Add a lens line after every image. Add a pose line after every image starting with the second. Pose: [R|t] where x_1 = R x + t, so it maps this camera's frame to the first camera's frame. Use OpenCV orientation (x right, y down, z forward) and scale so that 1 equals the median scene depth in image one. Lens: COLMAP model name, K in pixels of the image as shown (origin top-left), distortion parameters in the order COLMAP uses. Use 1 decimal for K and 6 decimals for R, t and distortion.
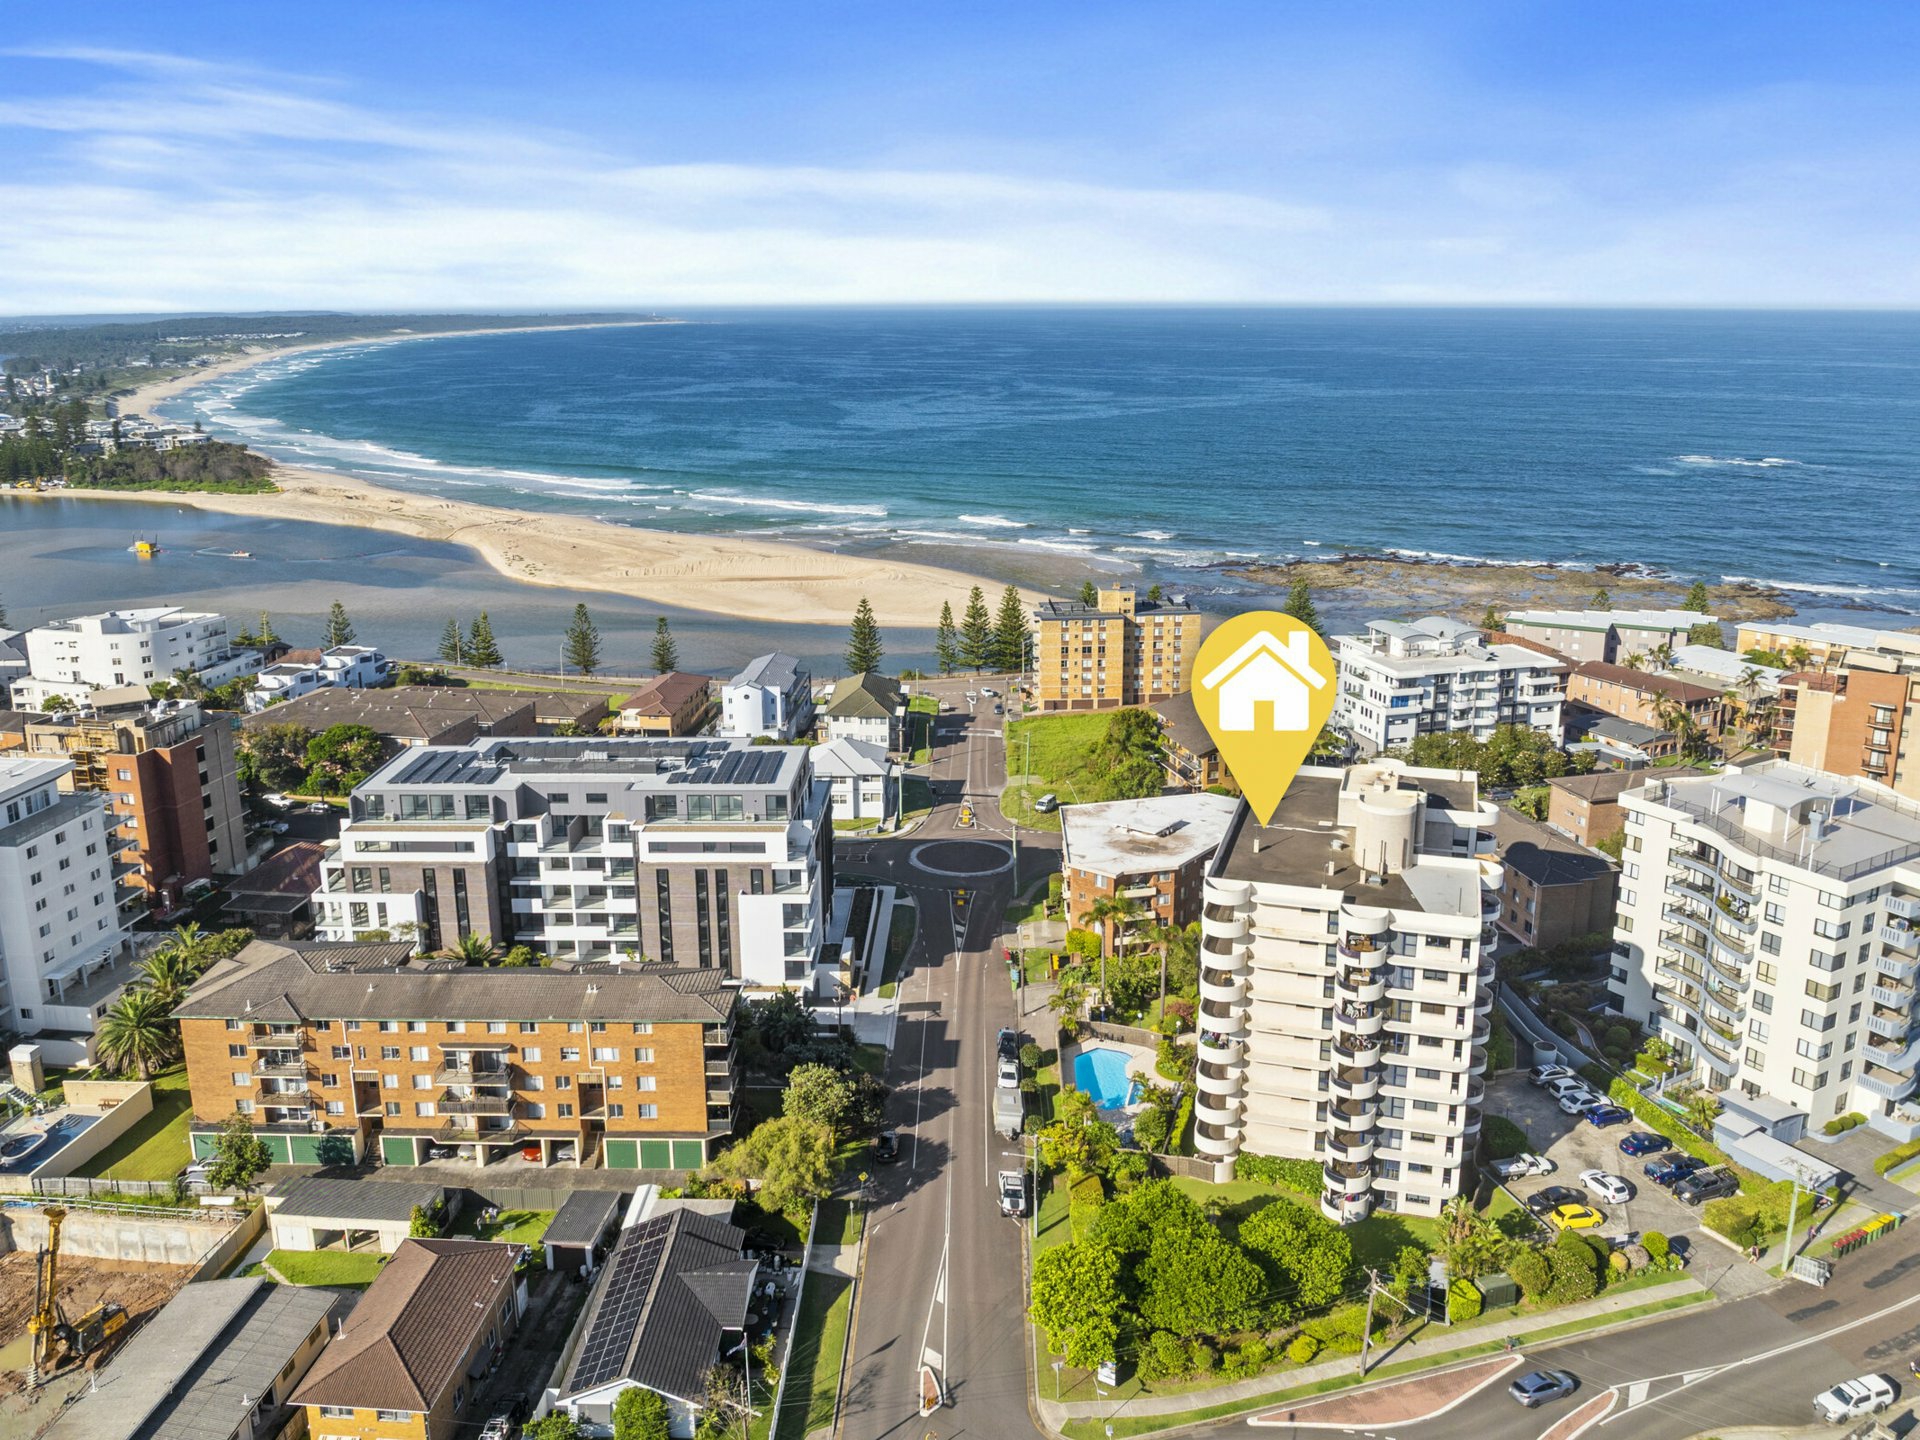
lens RADIAL K [[1533.8, 0, 962.7], [0, 1533.8, 647.9], [0, 0, 1]] dist [-0.008802, -0.052977]
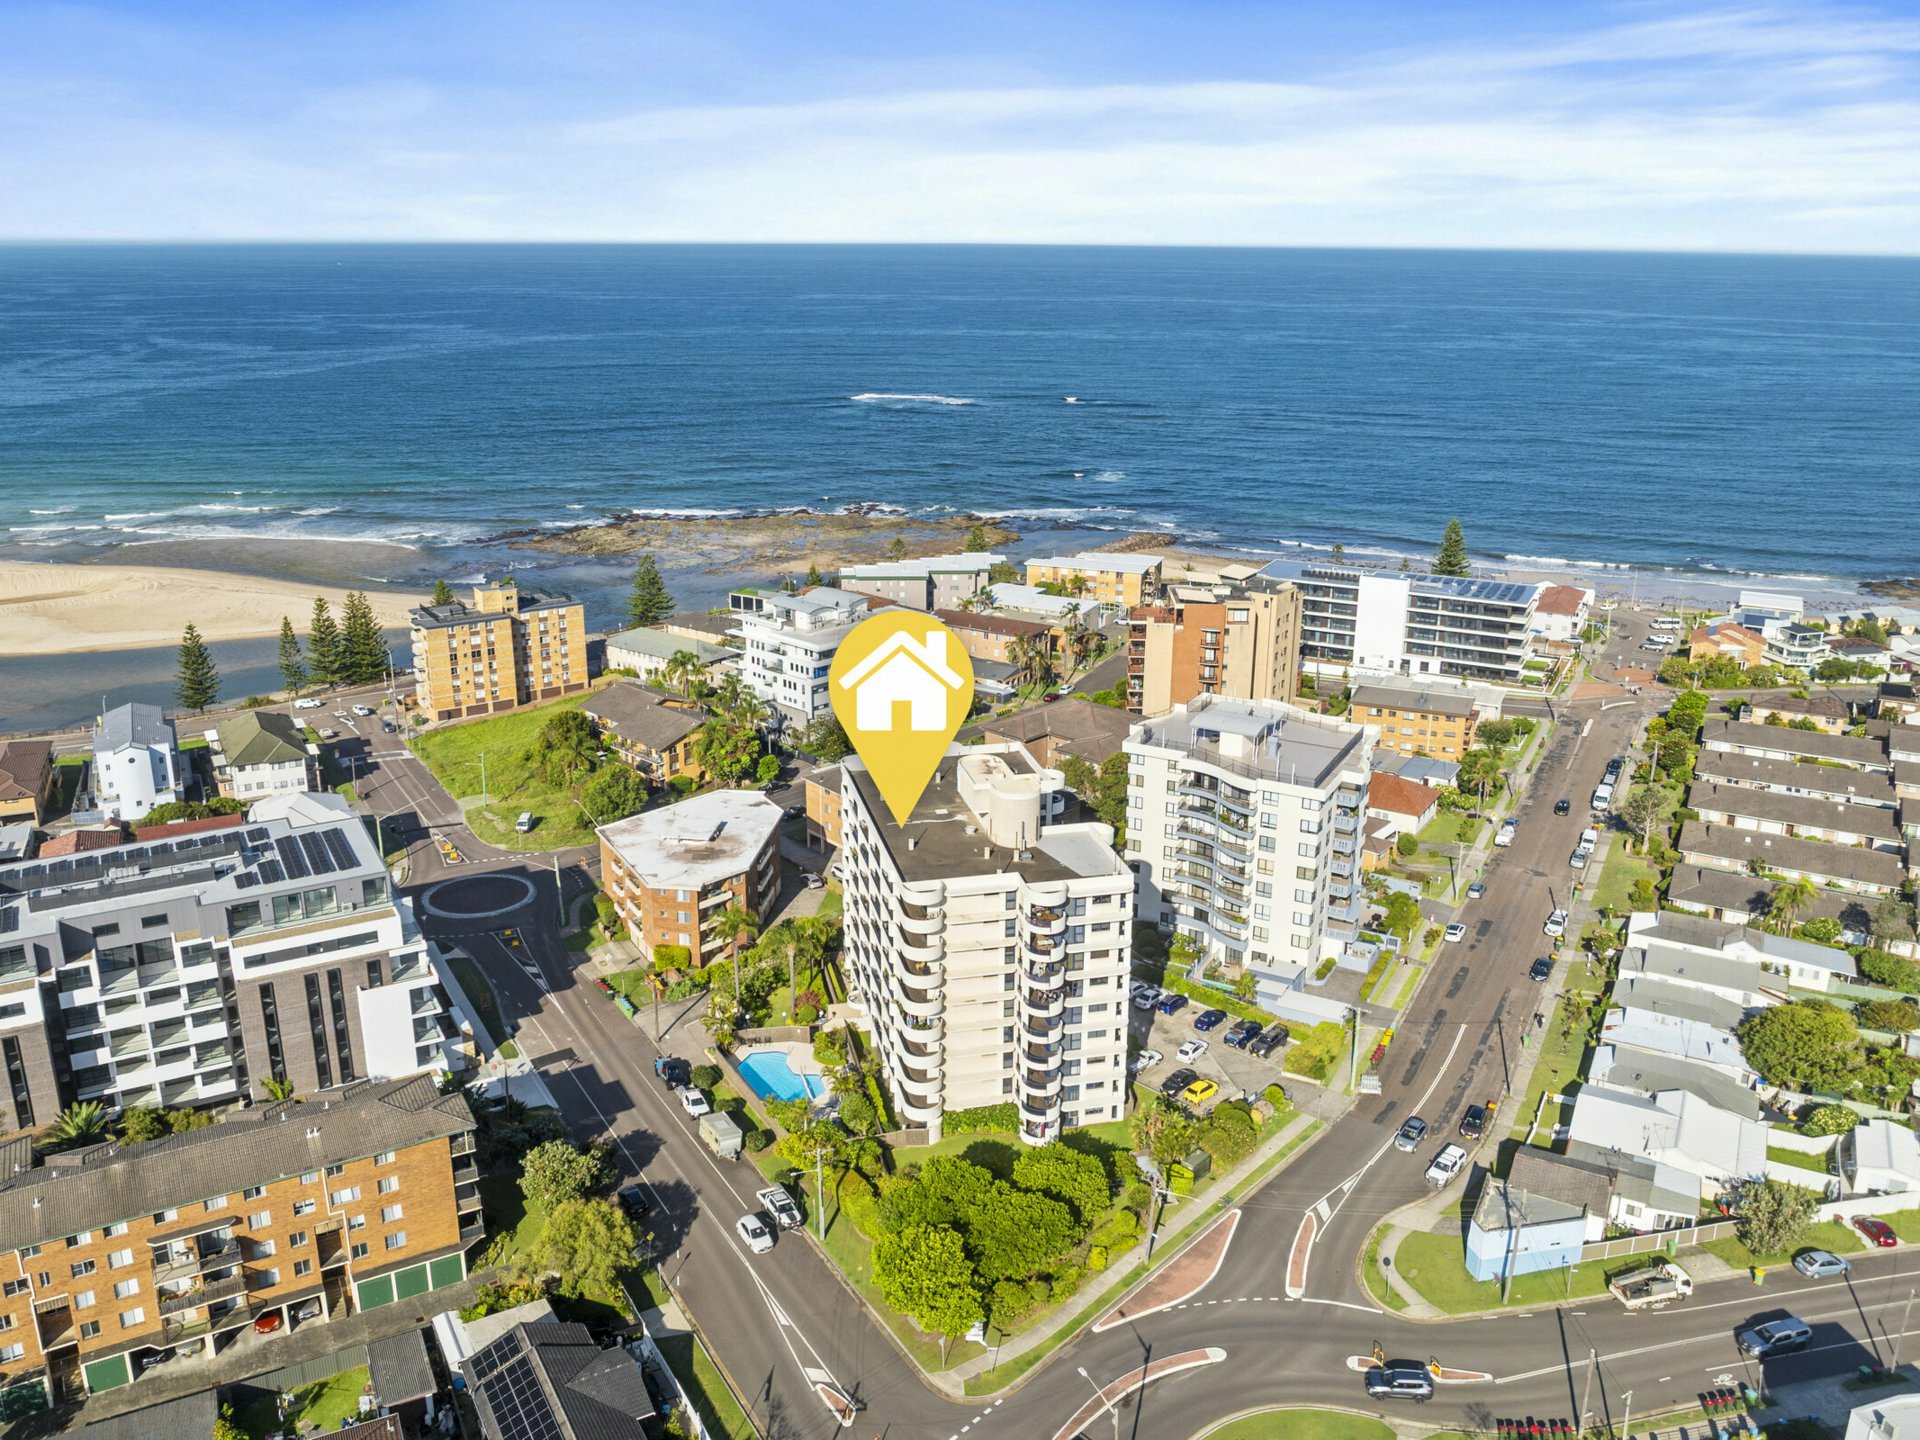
lens RADIAL K [[1522.5, 0, 955.2], [0, 1522.5, 665.6], [0, 0, 1]] dist [-0.041512, 0.010644]
pose [[0.857736, -0.130315, 0.497299, -0.262985], [0.103368, 0.991300, 0.081477, -0.072898], [-0.503591, -0.018481, 0.863745, 0.021773]]
